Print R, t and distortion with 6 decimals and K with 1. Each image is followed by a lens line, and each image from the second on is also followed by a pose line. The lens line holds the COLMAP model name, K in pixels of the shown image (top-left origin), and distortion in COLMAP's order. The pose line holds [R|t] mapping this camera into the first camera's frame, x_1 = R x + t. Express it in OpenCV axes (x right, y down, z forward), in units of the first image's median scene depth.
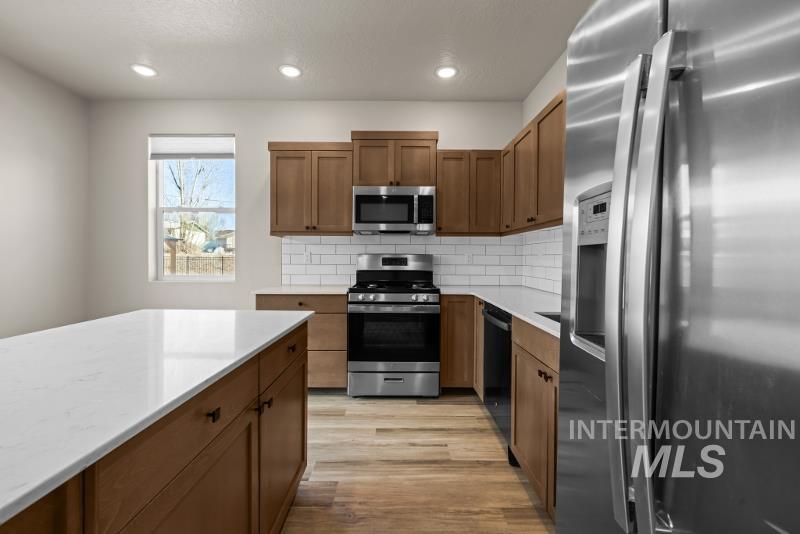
lens RADIAL K [[337.7, 0, 401.3], [0, 337.7, 261.5], [0, 0, 1]] dist [-0.001214, -0.000116]
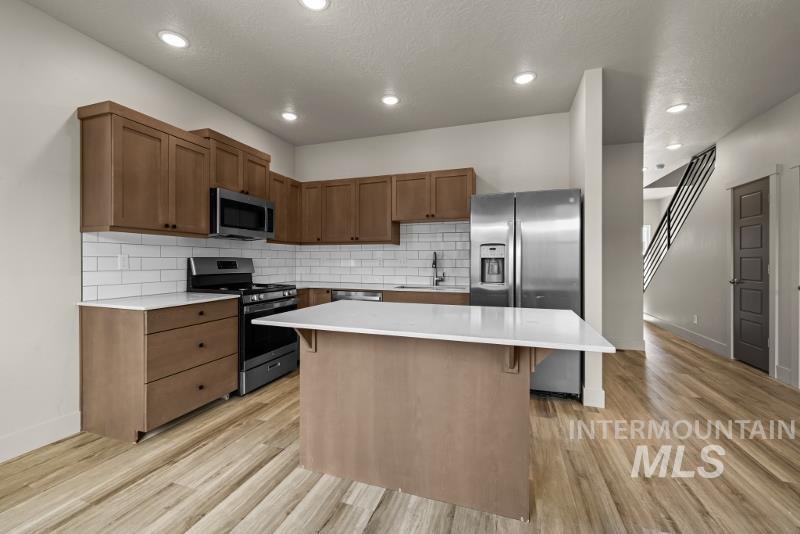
lens RADIAL K [[337.7, 0, 401.3], [0, 337.7, 261.5], [0, 0, 1]] dist [-0.001214, -0.000116]
pose [[0.314169, -0.006124, 0.949347, -0.884477], [0.014181, 0.999898, 0.001757, -0.005181], [-0.949261, 0.012911, 0.314224, 0.189779]]
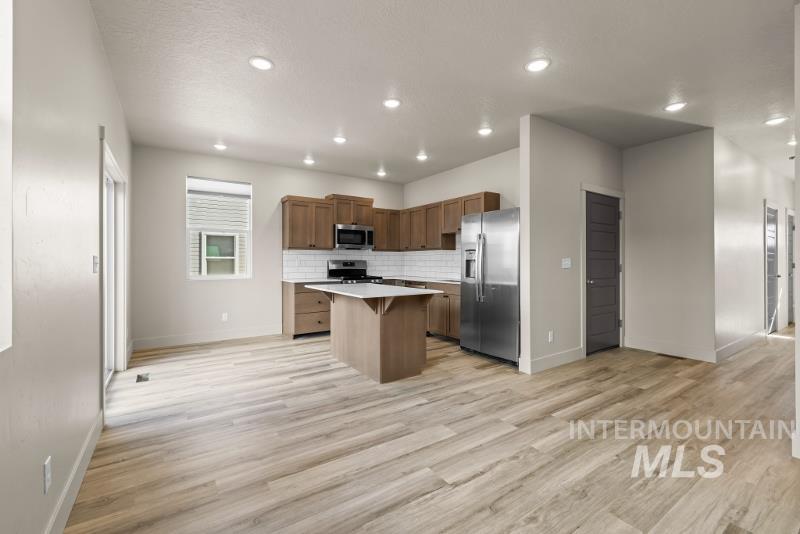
lens RADIAL K [[352.3, 0, 401.3], [0, 352.3, 261.6], [0, 0, 1]] dist [-0.000221, -0.000053]
pose [[0.826908, -0.004510, 0.562319, -0.925029], [0.012558, 0.999867, -0.010448, 0.009729], [-0.562197, 0.015701, 0.826855, -0.801720]]
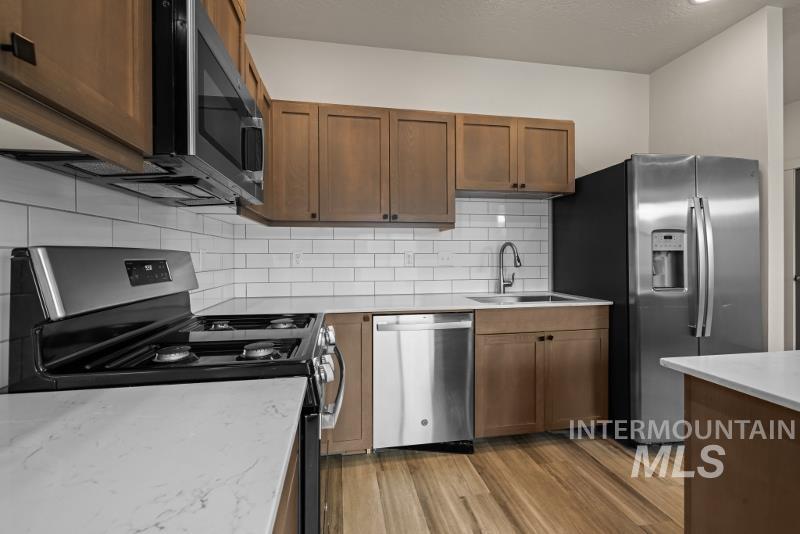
lens RADIAL K [[336.3, 0, 396.2], [0, 336.3, 254.9], [0, 0, 1]] dist [0.000629, -0.000025]
pose [[-0.159726, 0.001509, 0.987160, -0.419409], [0.018010, 0.999837, 0.001385, -0.012852], [-0.986997, 0.018000, -0.159727, 0.870403]]
